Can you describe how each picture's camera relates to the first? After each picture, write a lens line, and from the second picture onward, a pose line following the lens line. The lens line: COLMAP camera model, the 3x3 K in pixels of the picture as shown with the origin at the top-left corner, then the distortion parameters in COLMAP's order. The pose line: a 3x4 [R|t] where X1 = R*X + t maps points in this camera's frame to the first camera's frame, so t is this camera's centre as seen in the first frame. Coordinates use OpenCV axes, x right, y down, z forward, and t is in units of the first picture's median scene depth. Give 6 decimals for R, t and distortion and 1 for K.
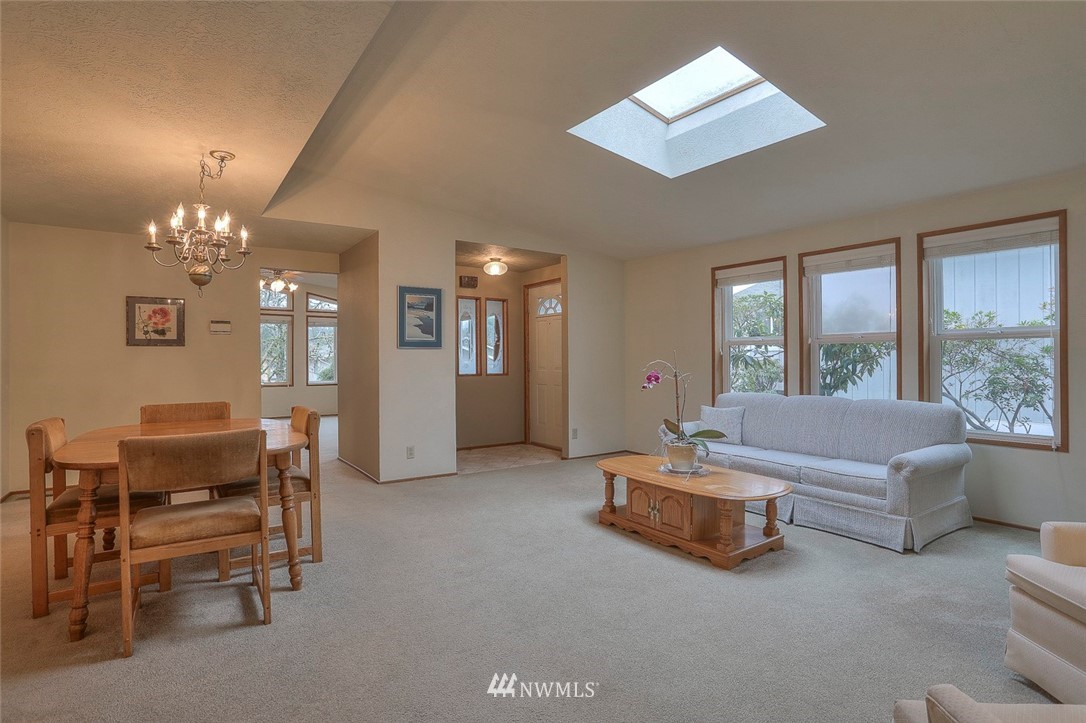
lens RADIAL K [[539.8, 0, 549.8], [0, 539.8, 360.5], [0, 0, 1]] dist [-0.049676, 0.018364]
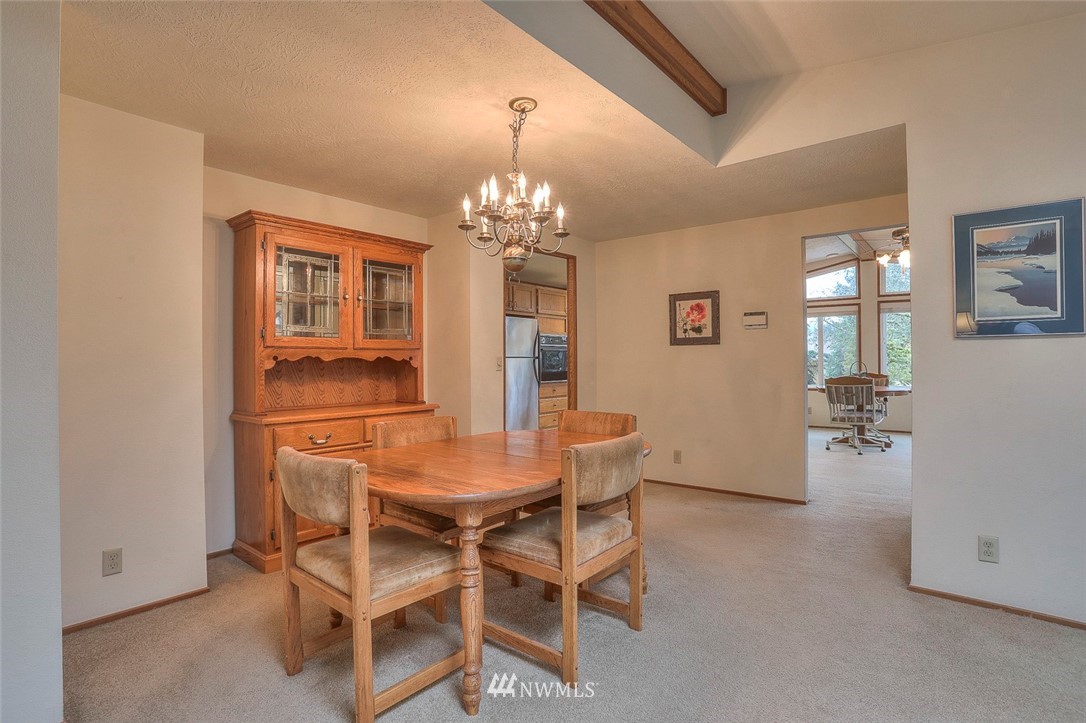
lens RADIAL K [[539.8, 0, 537.3], [0, 539.8, 360.8], [0, 0, 1]] dist [-0.049676, 0.018364]
pose [[0.260528, 0.004565, -0.965456, 0.096175], [0.000833, 0.999987, 0.004953, -0.004316], [0.965466, -0.002095, 0.260521, 0.489941]]
